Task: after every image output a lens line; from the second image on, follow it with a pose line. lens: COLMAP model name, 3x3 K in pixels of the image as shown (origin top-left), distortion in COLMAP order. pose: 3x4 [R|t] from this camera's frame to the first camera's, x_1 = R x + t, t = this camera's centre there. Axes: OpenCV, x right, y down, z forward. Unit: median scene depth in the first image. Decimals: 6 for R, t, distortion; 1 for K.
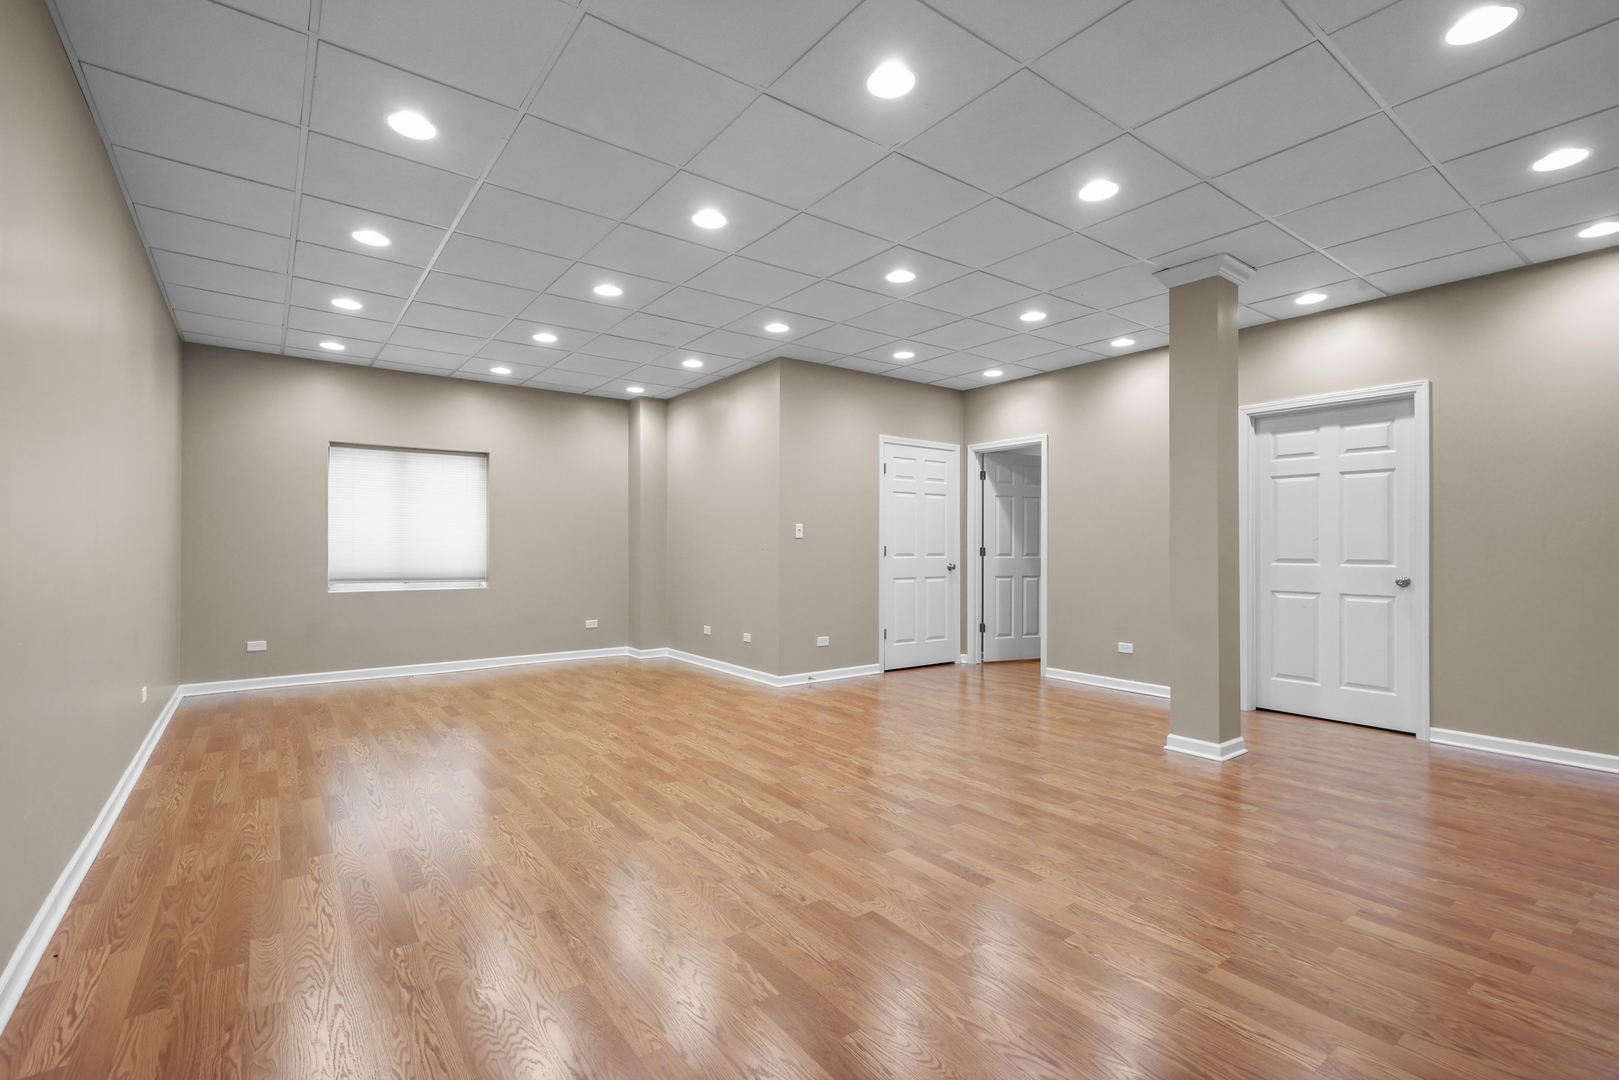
lens RADIAL K [[740.2, 0, 808.9], [0, 740.2, 541.8], [0, 0, 1]] dist [-0.000236, 0.001798]
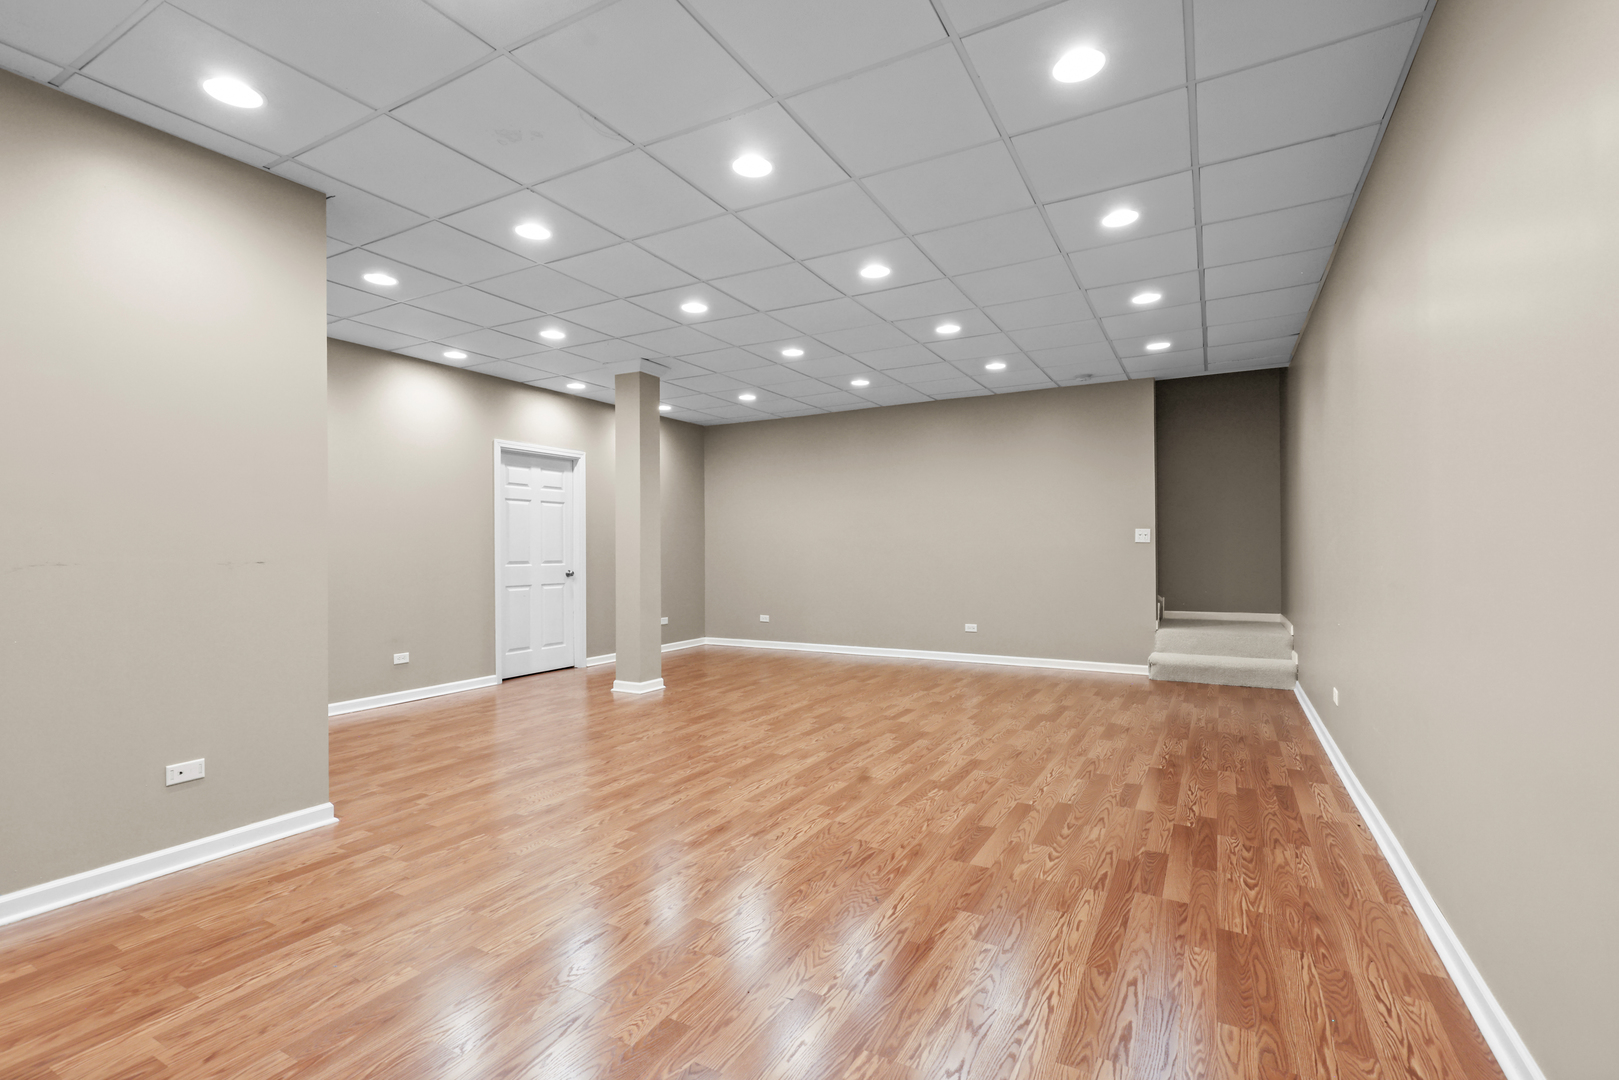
lens RADIAL K [[740.2, 0, 808.9], [0, 740.2, 544.4], [0, 0, 1]] dist [-0.000236, 0.001798]
pose [[-0.420539, 0.008405, 0.907236, -1.076128], [-0.001264, 0.999951, -0.009850, 0.006702], [-0.907274, -0.005289, -0.420507, 1.486224]]
